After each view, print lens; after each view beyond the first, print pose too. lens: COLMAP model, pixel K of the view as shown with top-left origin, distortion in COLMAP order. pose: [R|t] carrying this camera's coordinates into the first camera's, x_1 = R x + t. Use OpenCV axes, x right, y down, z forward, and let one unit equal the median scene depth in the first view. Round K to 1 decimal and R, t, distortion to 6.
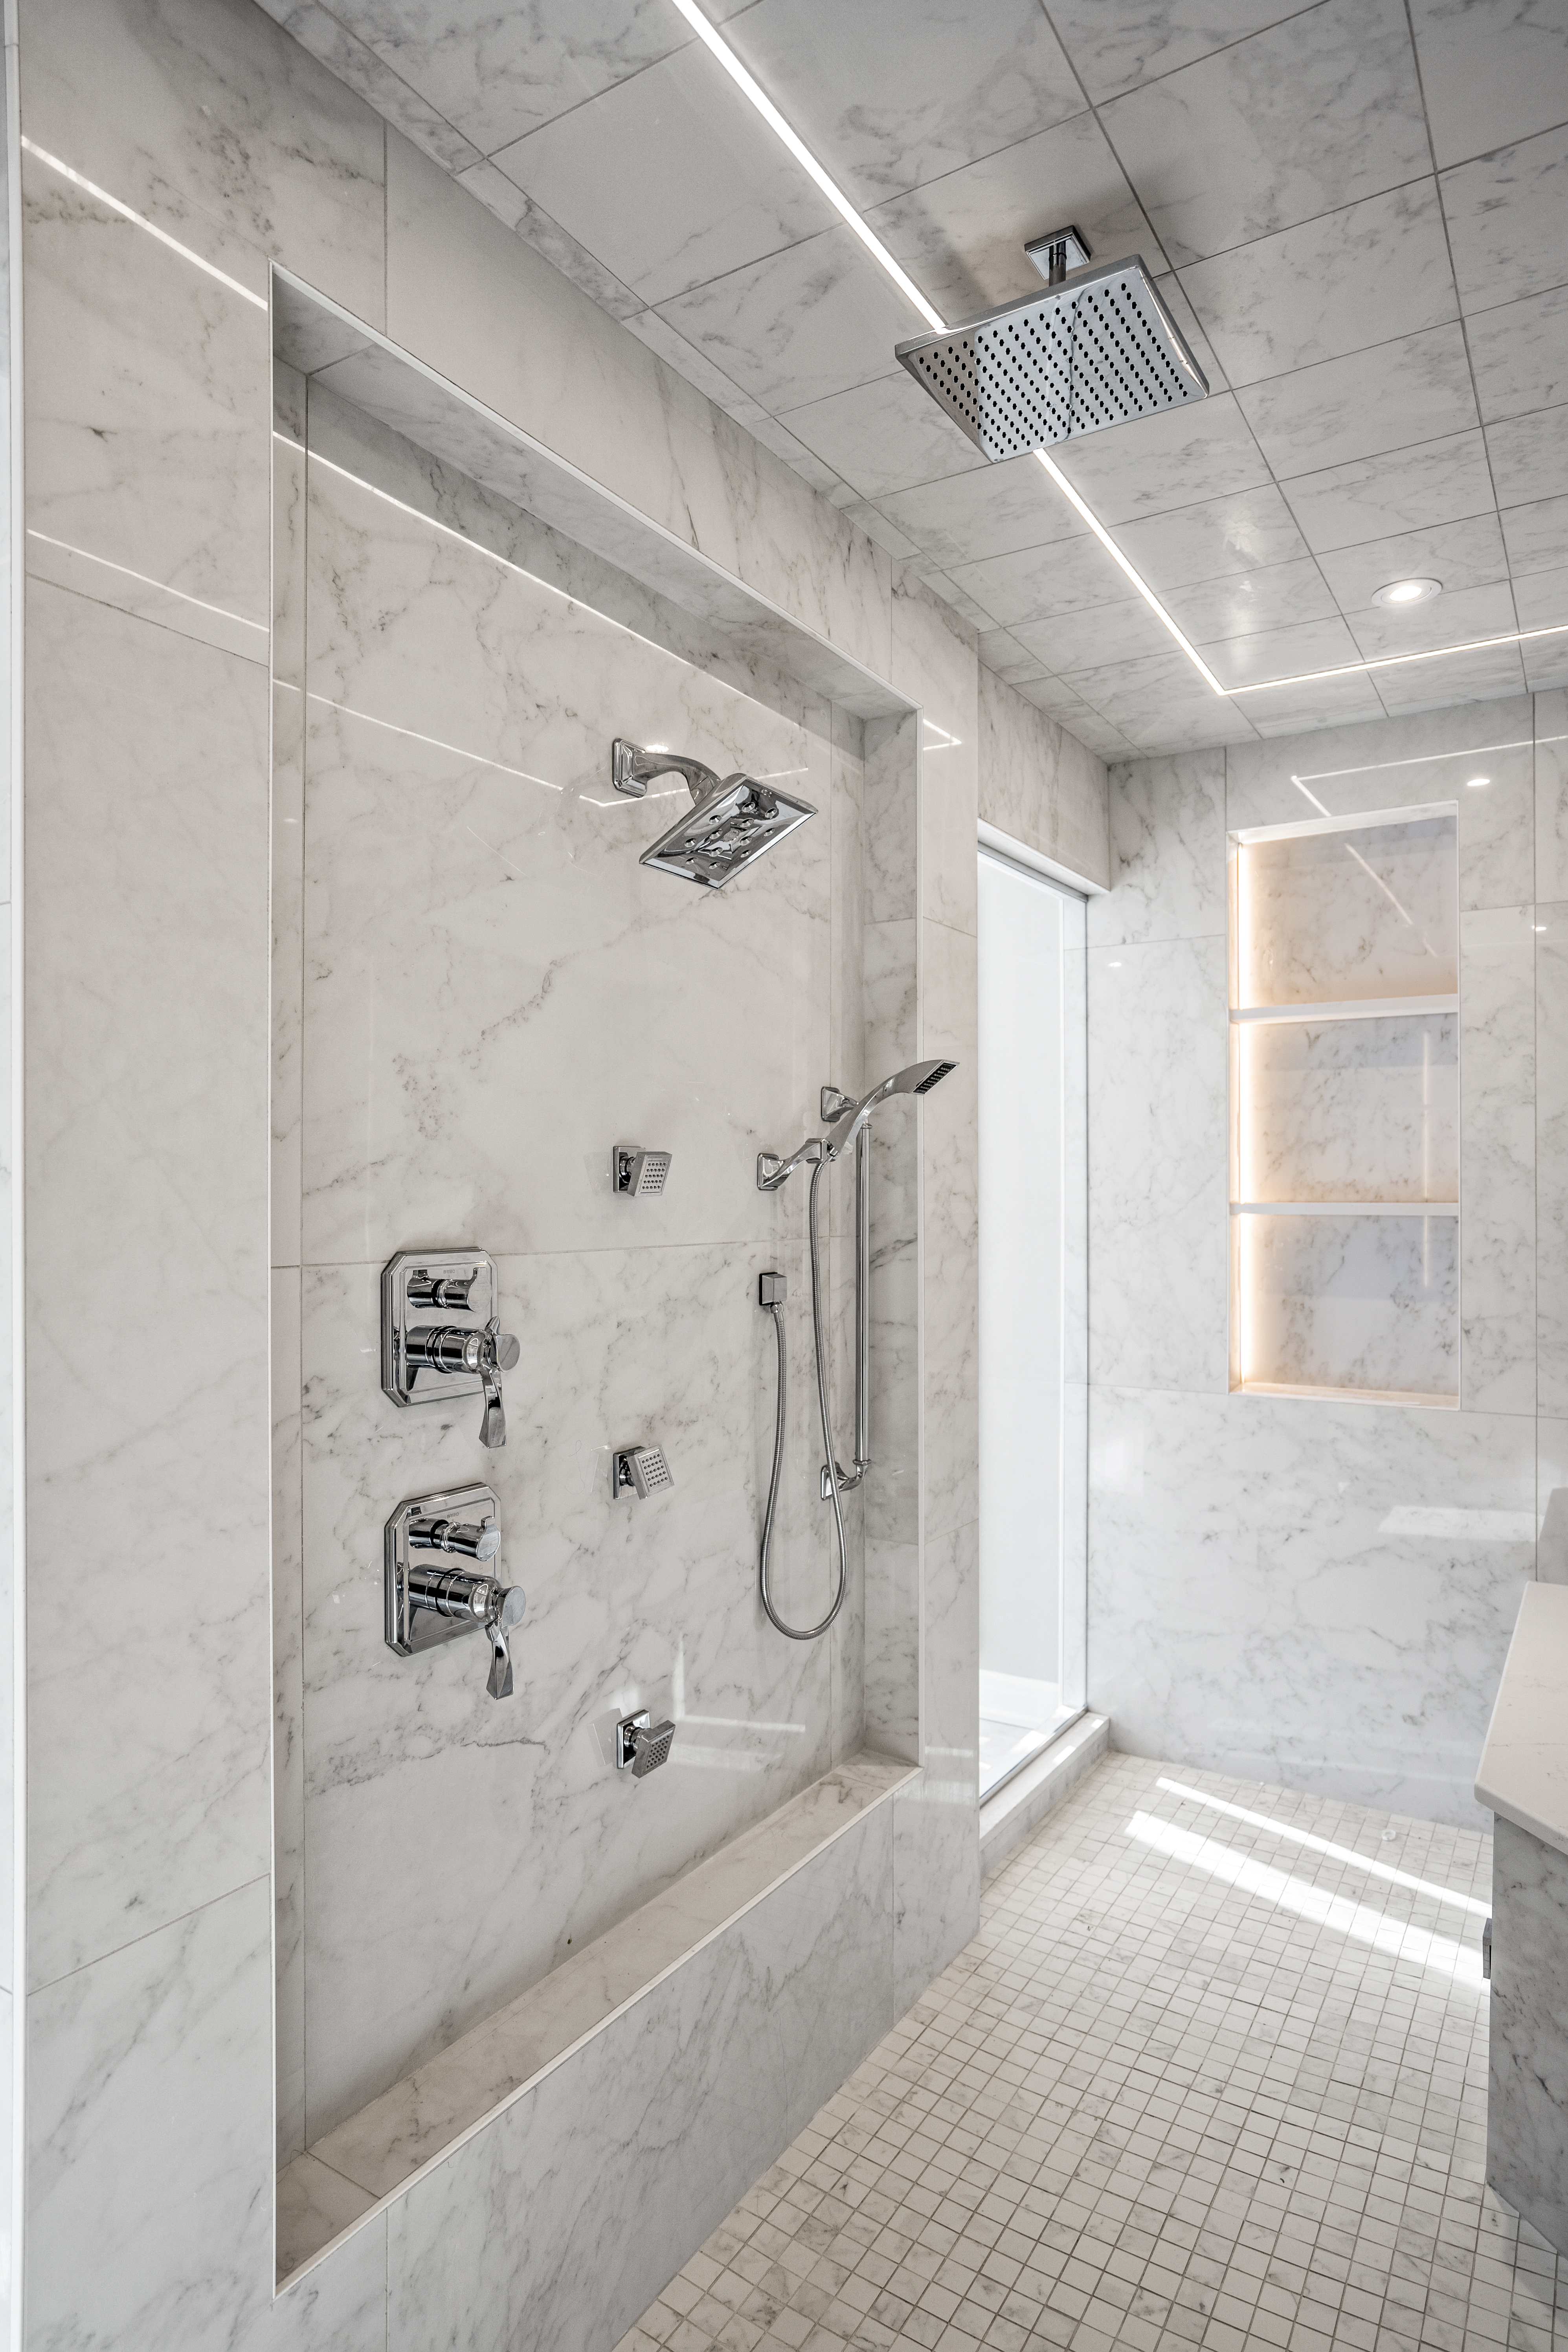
lens RADIAL K [[1360.3, 0, 784.0], [0, 1360.3, 1176.0], [0, 0, 1]] dist [-0.038512, 0.027679]
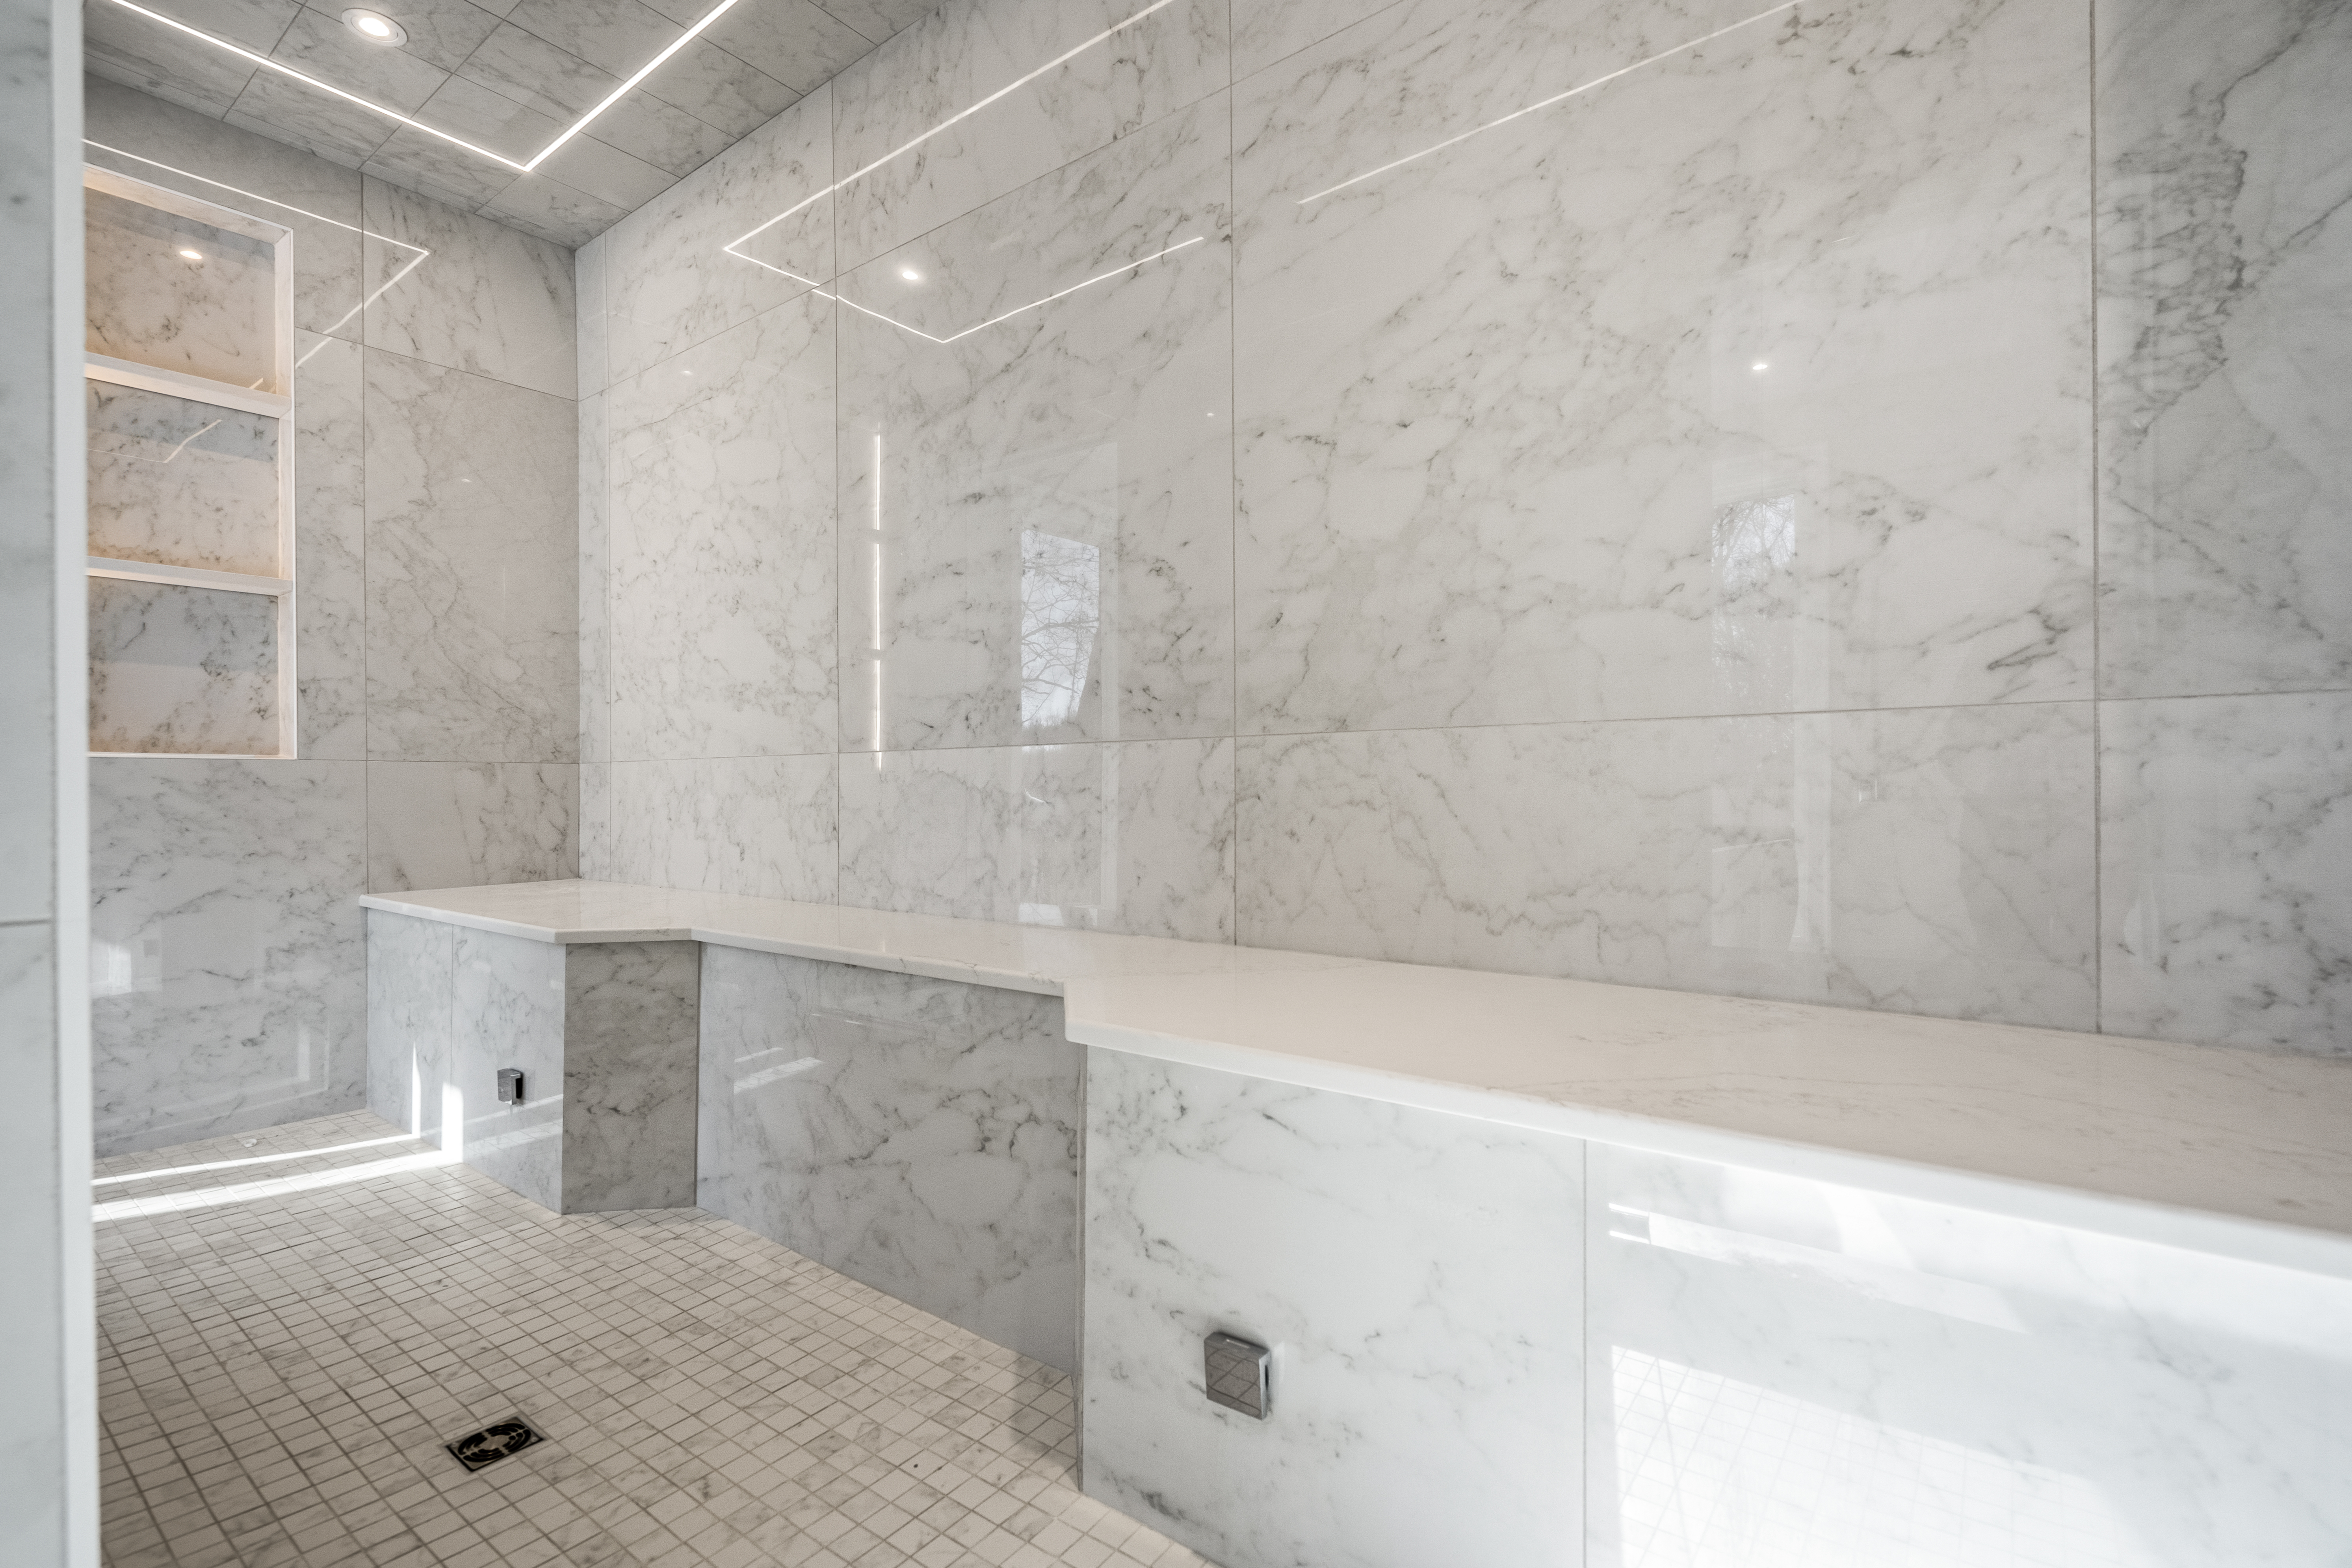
lens RADIAL K [[1080.0, 0, 1176.0], [0, 1080.0, 784.0], [0, 0, 1]] dist [-0.014044, 0.004660]
pose [[0.089462, -0.001913, 0.995988, -0.480447], [-0.004616, 0.999987, 0.002335, 0.264633], [-0.995980, -0.004806, 0.089452, 0.237851]]
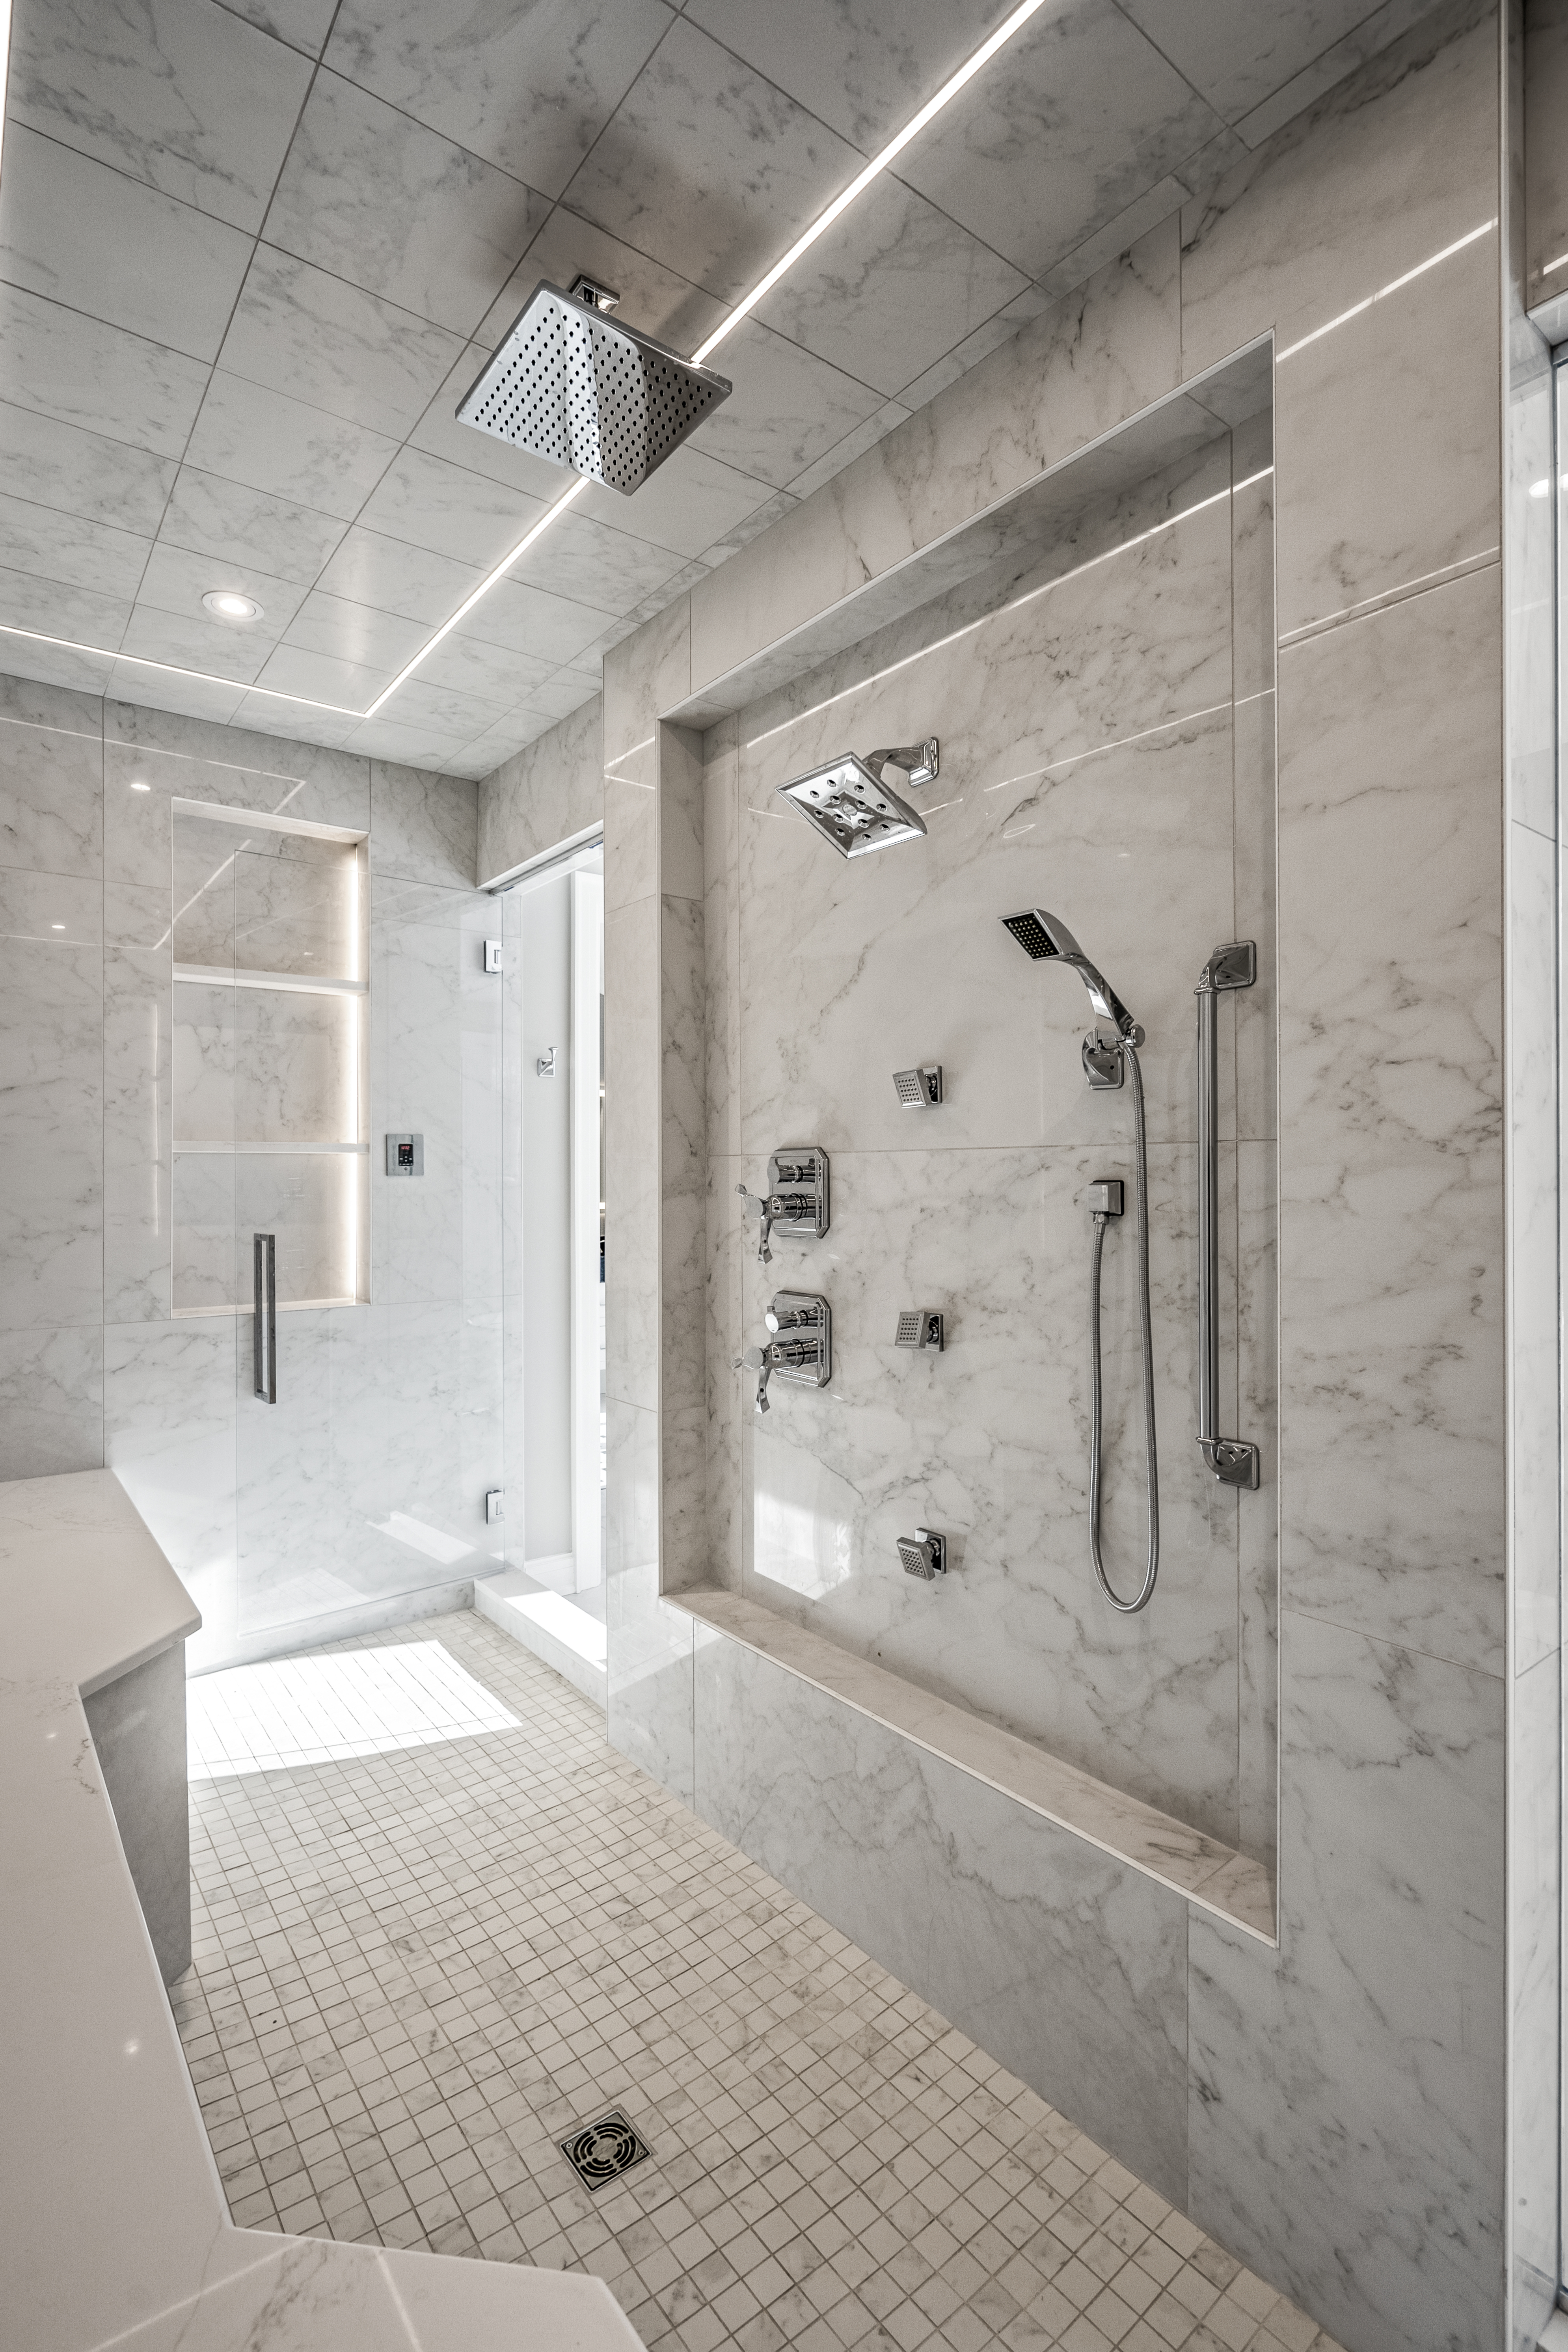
lens RADIAL K [[1080.0, 0, 784.0], [0, 1080.0, 1176.0], [0, 0, 1]] dist [-0.014044, 0.004660]
pose [[-0.339600, -0.003654, -0.940563, 0.750844], [0.009627, 0.999927, -0.007361, 0.073219], [0.940521, -0.011554, -0.339540, 1.064965]]
